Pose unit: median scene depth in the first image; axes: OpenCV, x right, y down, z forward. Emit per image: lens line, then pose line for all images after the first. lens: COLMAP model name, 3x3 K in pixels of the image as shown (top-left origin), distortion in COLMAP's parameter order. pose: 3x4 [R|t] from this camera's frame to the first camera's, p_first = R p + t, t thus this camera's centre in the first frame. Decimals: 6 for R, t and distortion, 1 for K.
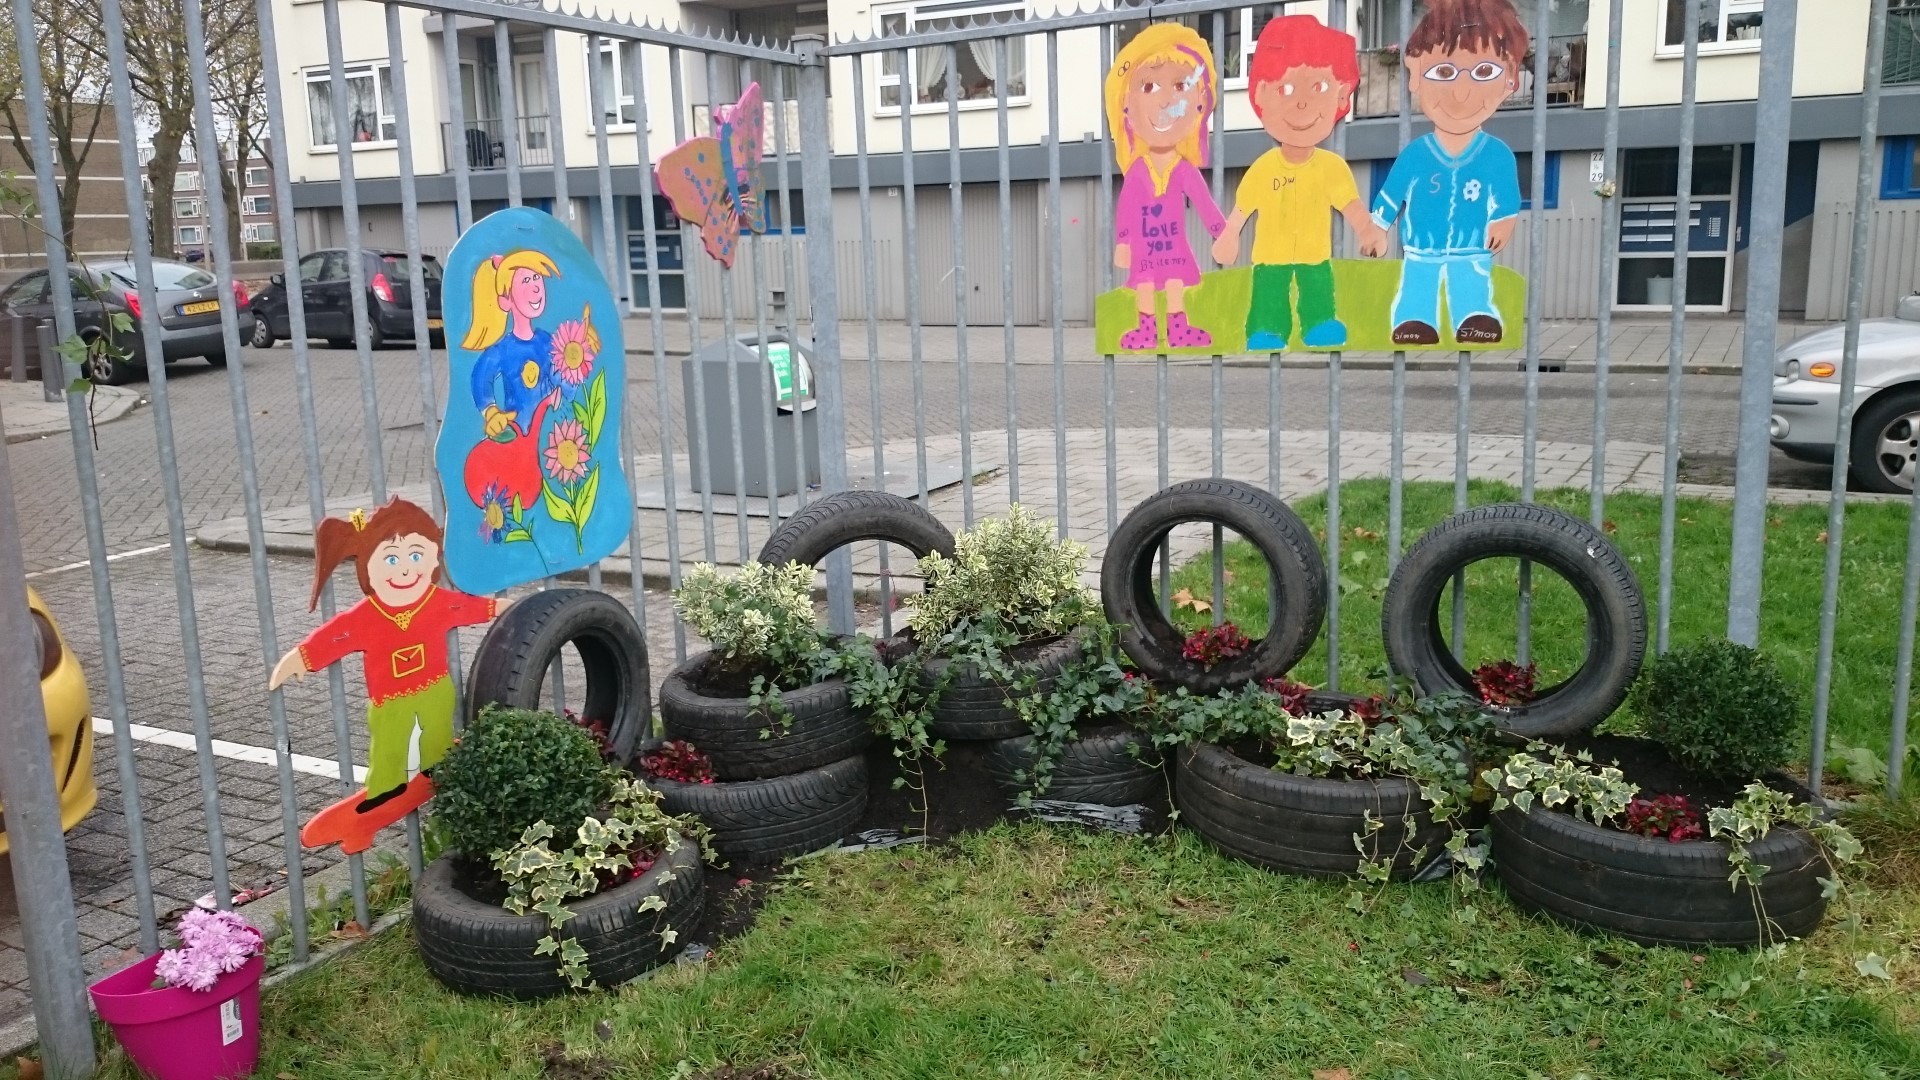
lens RADIAL K [[1419.2, 0, 960.0], [0, 1419.2, 540.0], [0, 0, 1]] dist [-0.000847, -0.001731]
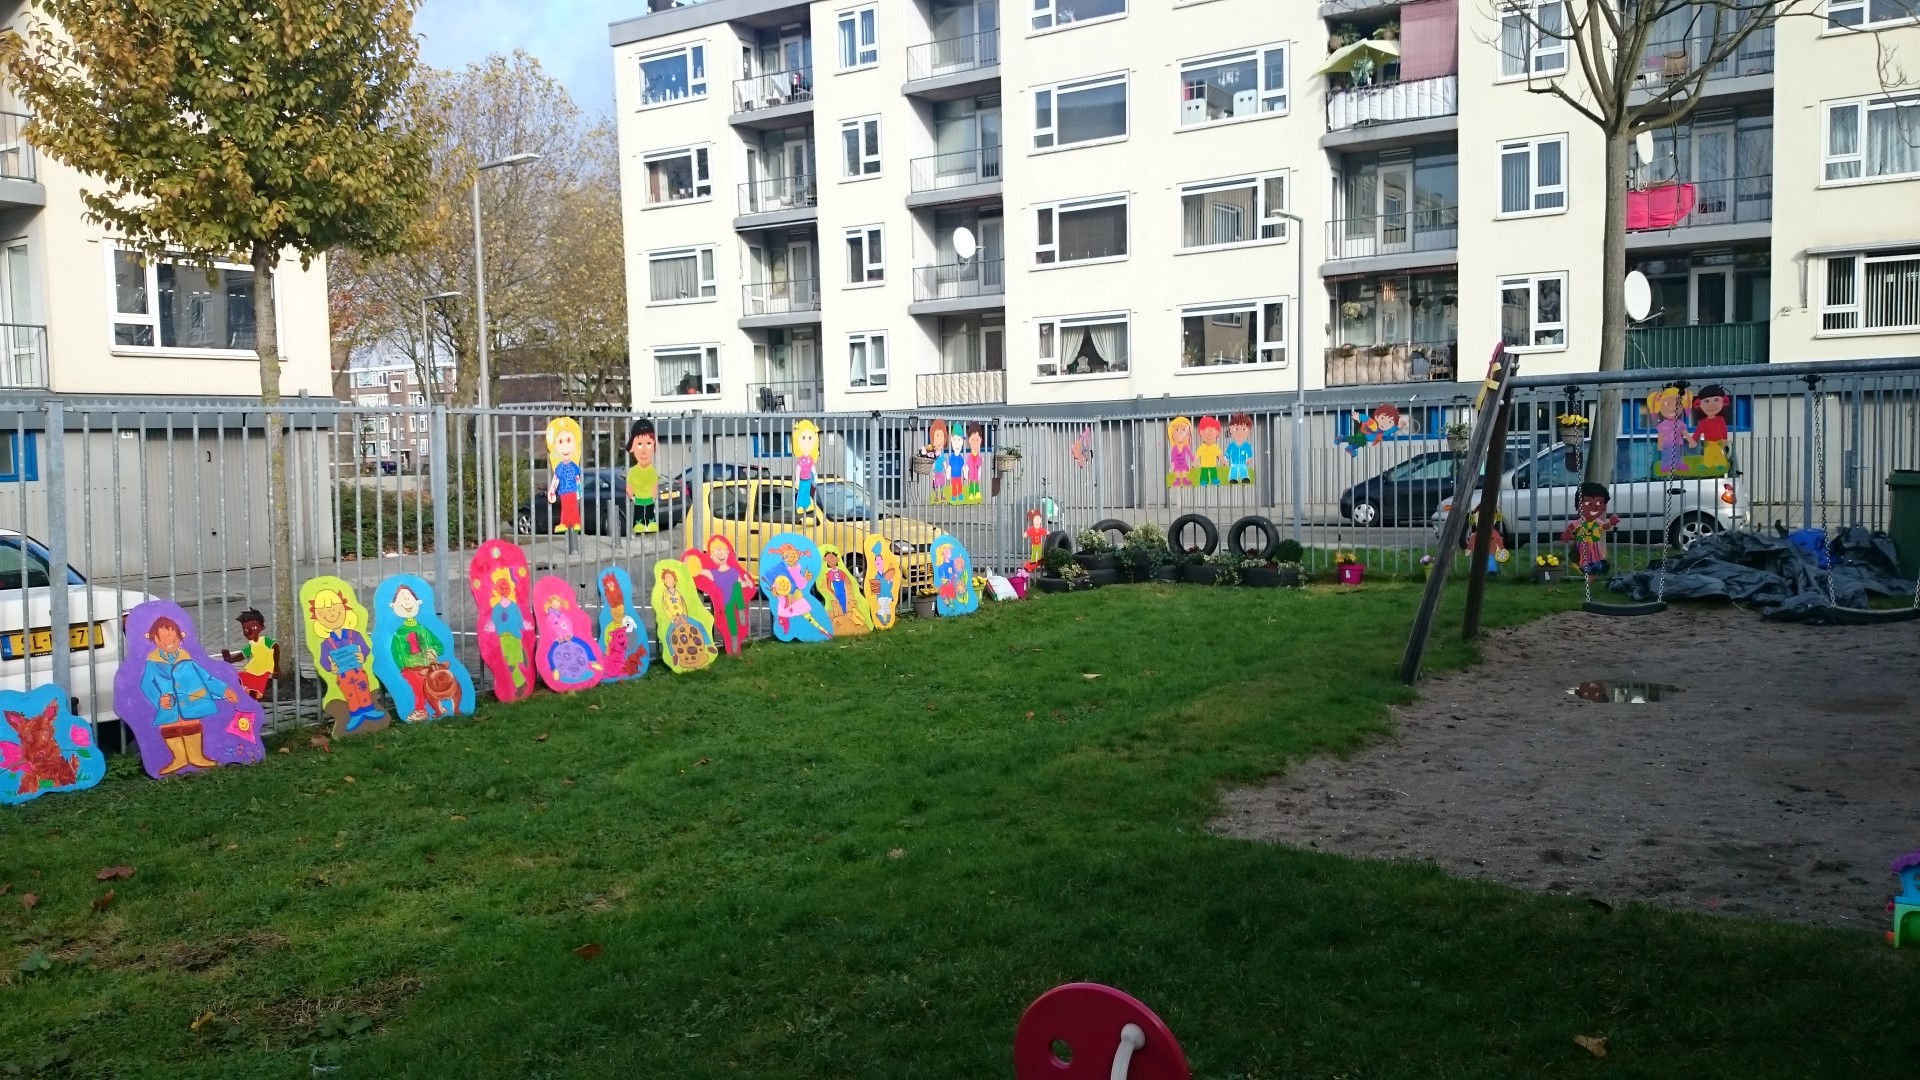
lens RADIAL K [[1419.2, 0, 960.0], [0, 1419.2, 540.0], [0, 0, 1]] dist [-0.000847, -0.001731]
pose [[0.998325, 0.003497, -0.057747, -0.287255], [-0.011932, 0.989155, -0.146389, 0.683893], [0.056609, 0.146833, 0.987540, -3.362780]]
